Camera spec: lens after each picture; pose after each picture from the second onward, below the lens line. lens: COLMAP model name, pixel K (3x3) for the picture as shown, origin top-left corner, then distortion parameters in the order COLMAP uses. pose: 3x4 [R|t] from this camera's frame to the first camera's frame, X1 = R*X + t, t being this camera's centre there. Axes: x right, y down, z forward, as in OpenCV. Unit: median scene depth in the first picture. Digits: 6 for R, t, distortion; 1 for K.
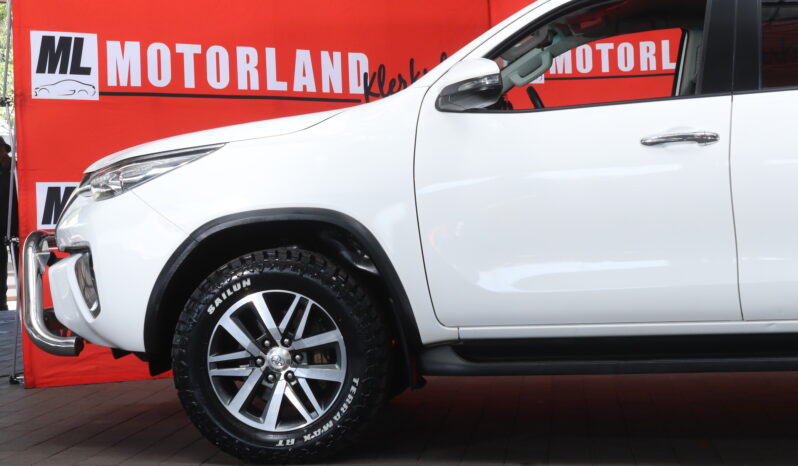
lens RADIAL K [[1580.7, 0, 383.7], [0, 1580.7, 232.4], [0, 0, 1]] dist [0.038916, -0.281612]
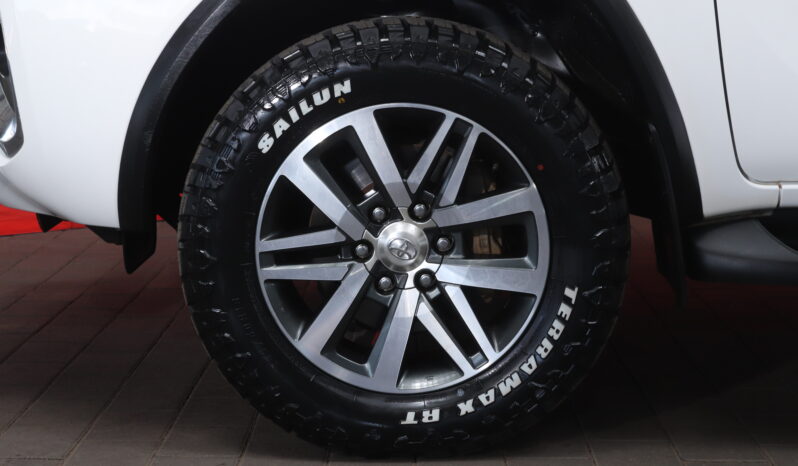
lens RADIAL K [[1566.7, 0, 399.0], [0, 1566.7, 233.0], [0, 0, 1]] dist [0.003725, -0.011476]
pose [[0.992906, -0.001198, 0.118898, -0.125241], [-0.014554, 0.991206, 0.131529, 0.013038], [-0.118010, -0.132326, 0.984156, 0.528857]]
